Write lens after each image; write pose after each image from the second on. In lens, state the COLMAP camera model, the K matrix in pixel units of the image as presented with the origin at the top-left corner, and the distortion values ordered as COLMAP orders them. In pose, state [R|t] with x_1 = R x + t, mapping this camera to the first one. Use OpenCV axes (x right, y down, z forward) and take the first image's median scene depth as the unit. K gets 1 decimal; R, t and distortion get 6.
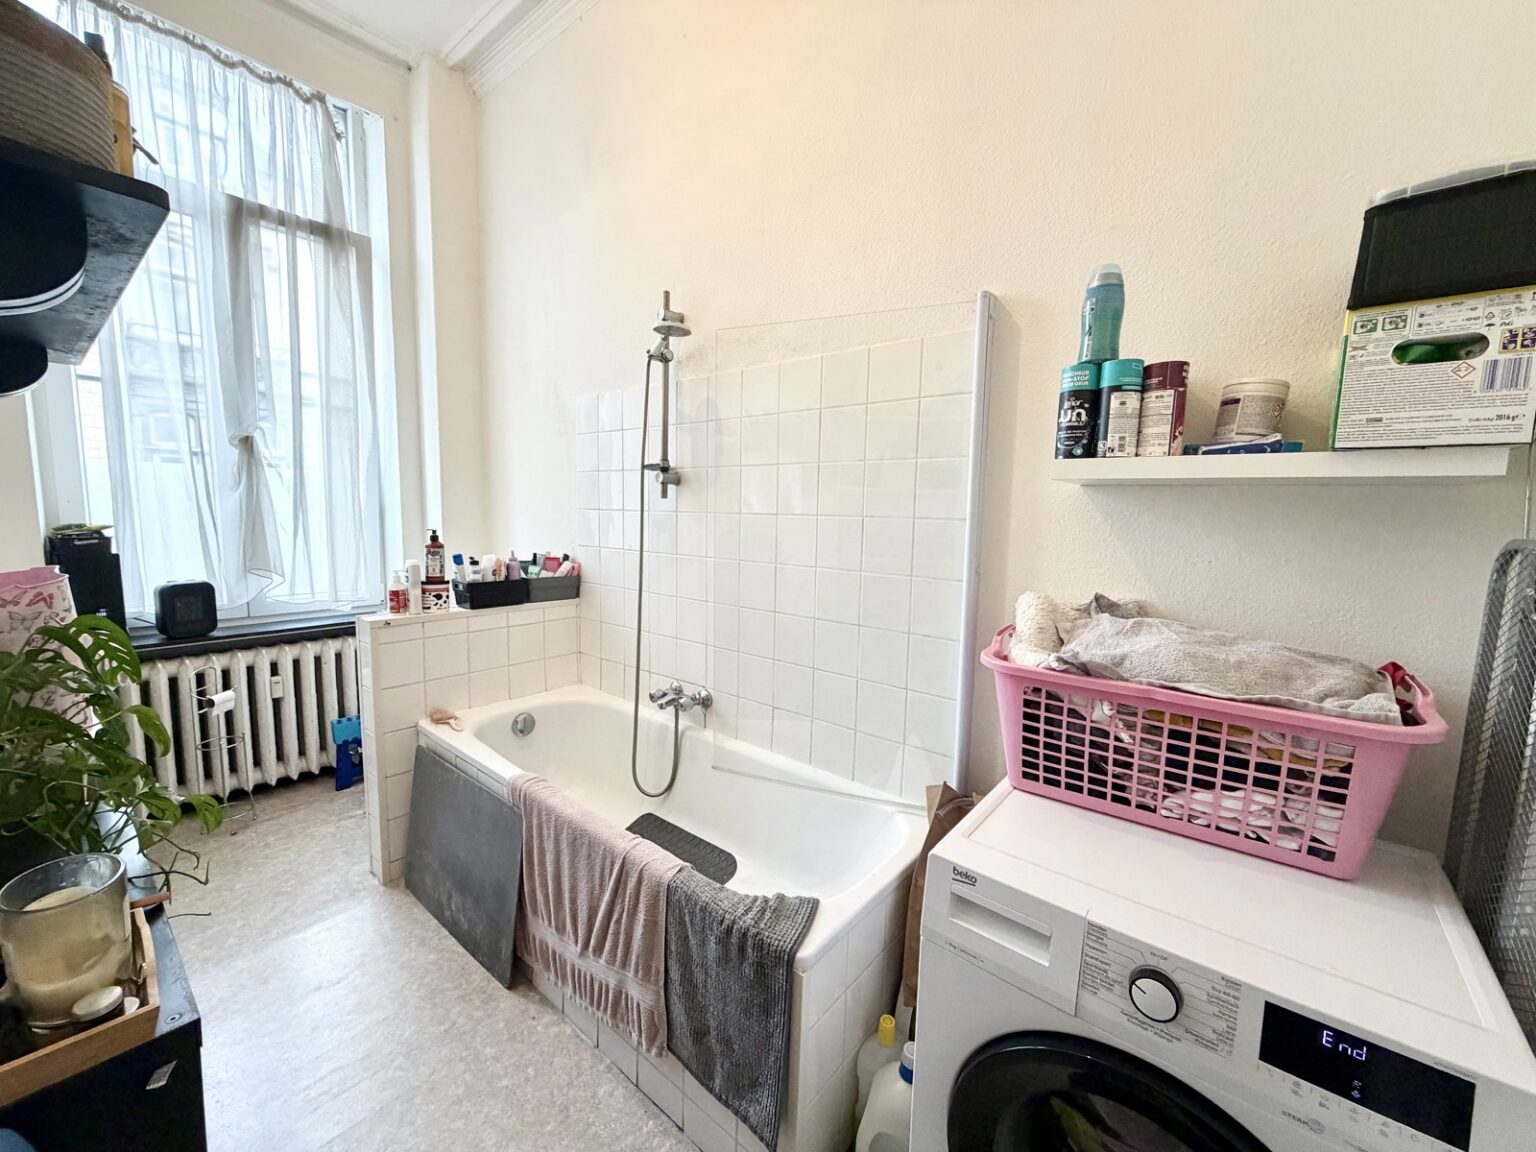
lens RADIAL K [[611.1, 0, 770.7], [0, 611.1, 578.3], [0, 0, 1]] dist [-0.003029, -0.000079]
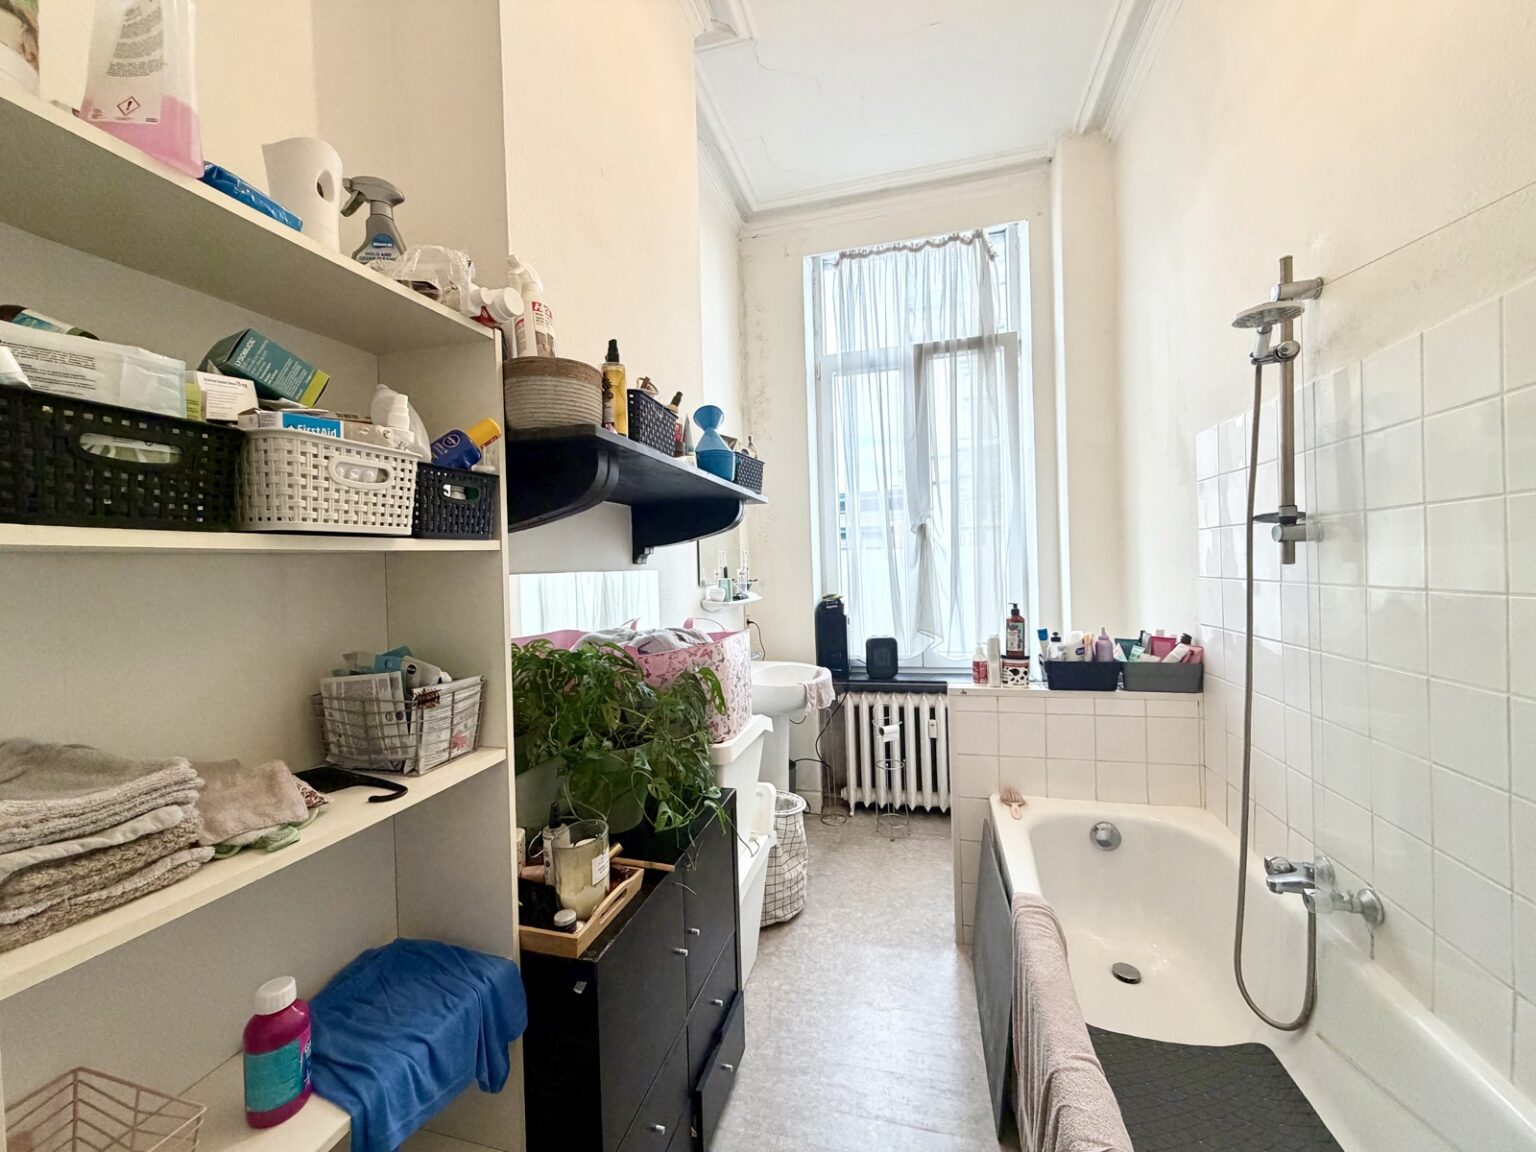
lens RADIAL K [[611.1, 0, 764.5], [0, 611.1, 575.5], [0, 0, 1]] dist [-0.003029, -0.000079]
pose [[0.409451, -0.019913, -0.912115, 0.175603], [-0.060815, 0.996942, -0.049065, -0.047902], [0.910303, 0.075560, 0.406988, 0.205753]]
